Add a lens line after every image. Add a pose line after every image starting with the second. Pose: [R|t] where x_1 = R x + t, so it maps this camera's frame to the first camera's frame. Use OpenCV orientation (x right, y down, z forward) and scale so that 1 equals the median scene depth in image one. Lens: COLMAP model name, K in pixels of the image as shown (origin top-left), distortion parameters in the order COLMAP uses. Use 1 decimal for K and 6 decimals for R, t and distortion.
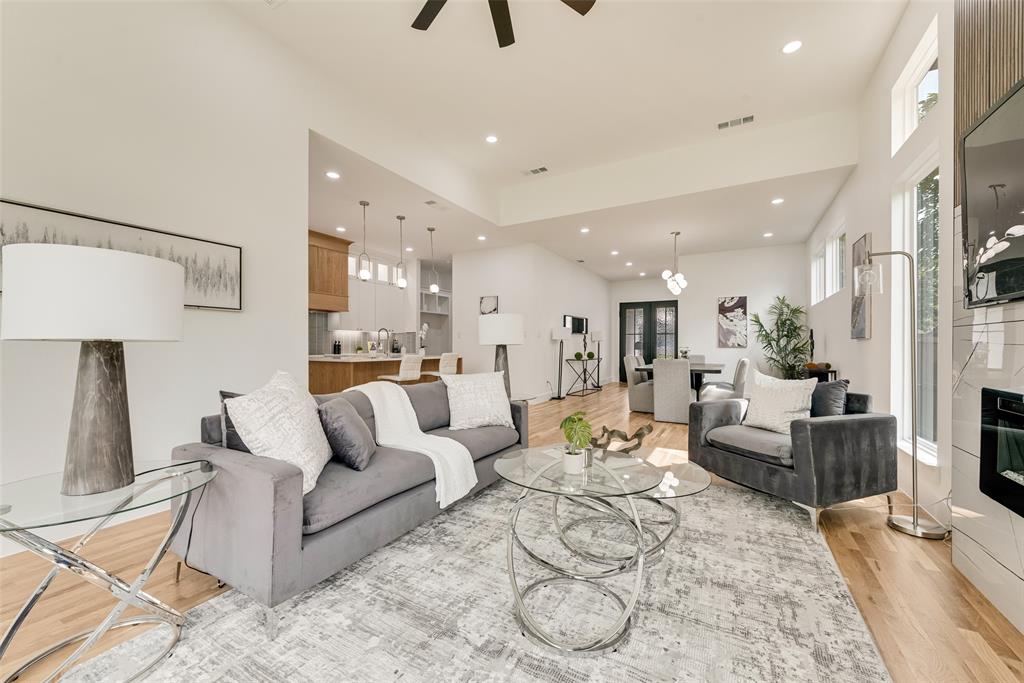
lens RADIAL K [[400.7, 0, 511.9], [0, 400.7, 344.3], [0, 0, 1]] dist [0.009674, -0.002174]
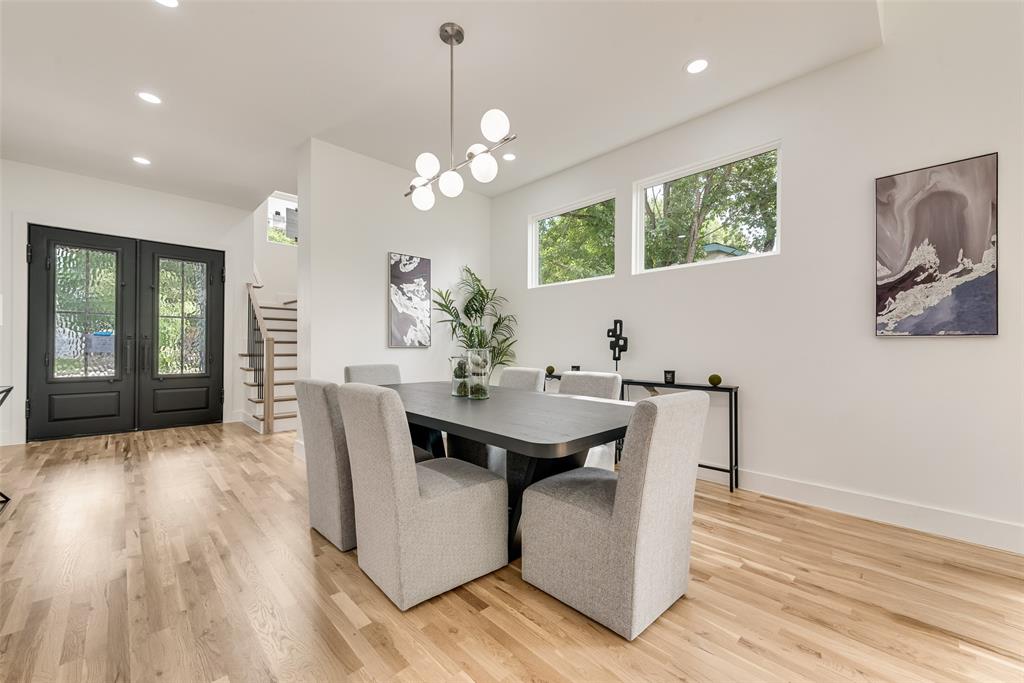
lens RADIAL K [[400.7, 0, 512.7], [0, 400.7, 345.7], [0, 0, 1]] dist [0.009674, -0.002174]
pose [[0.288628, 0.004776, 0.957429, 0.067189], [-0.012712, 0.999919, -0.001155, 0.003875], [-0.957357, -0.011838, 0.288665, 0.709871]]
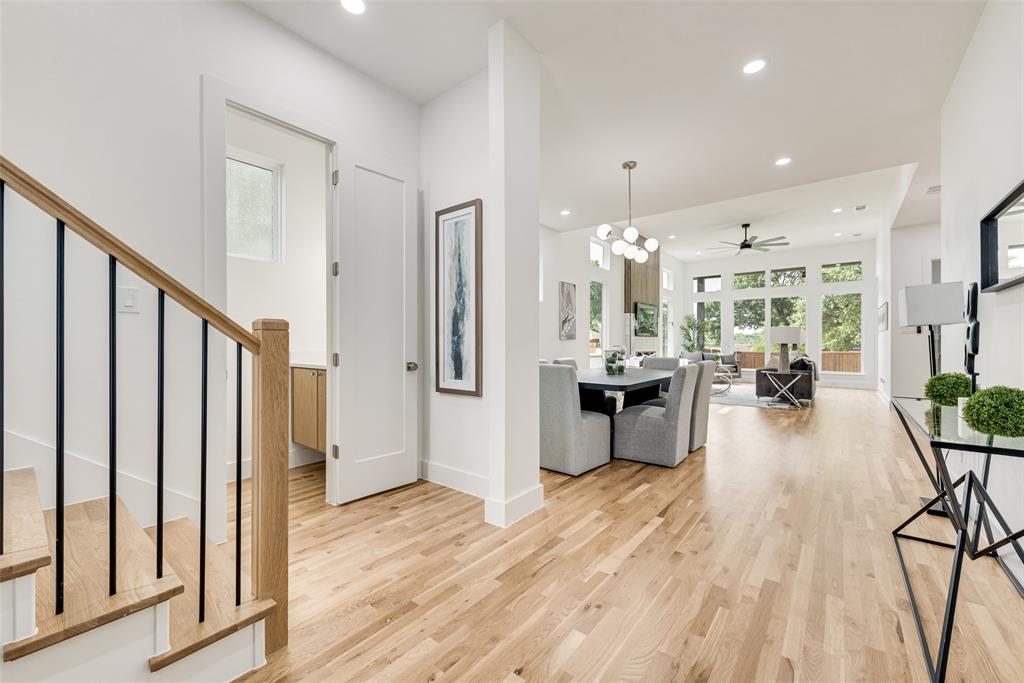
lens RADIAL K [[400.7, 0, 512.8], [0, 400.7, 342.3], [0, 0, 1]] dist [0.009674, -0.002174]
pose [[-0.985299, 0.002192, 0.170827, 0.406165], [0.000618, 0.999957, -0.009266, 0.007383], [-0.170840, -0.009024, -0.985257, 1.394489]]
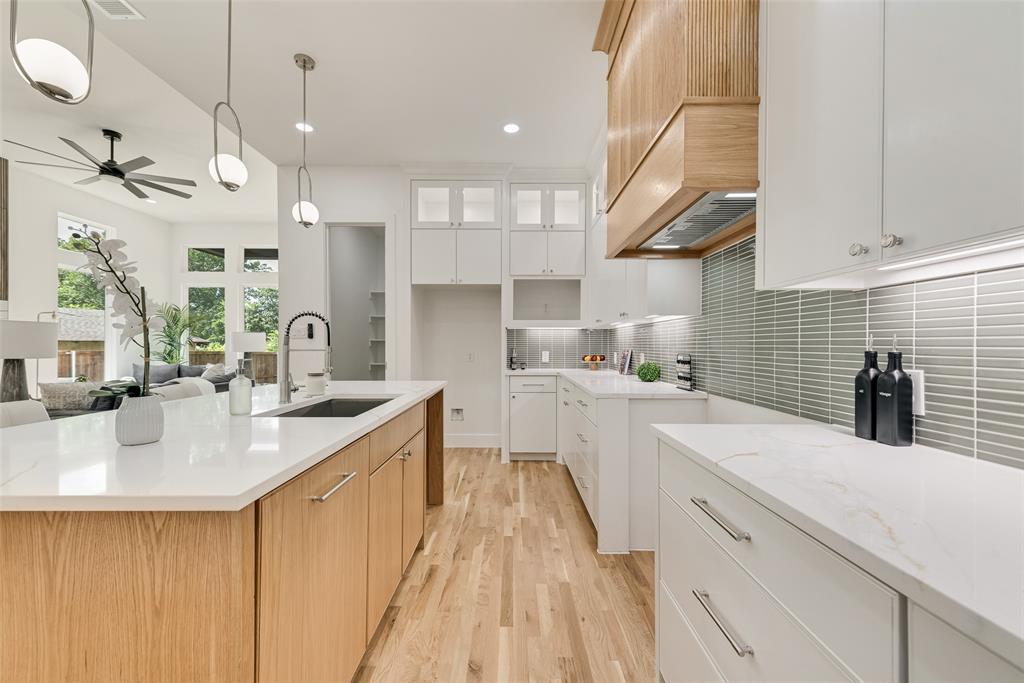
lens RADIAL K [[400.7, 0, 511.2], [0, 400.7, 345.4], [0, 0, 1]] dist [0.009674, -0.002174]
pose [[-0.872828, -0.003292, -0.488016, -0.231545], [-0.000902, 0.999986, -0.005132, -0.009341], [0.488027, -0.004039, -0.872819, 1.018945]]
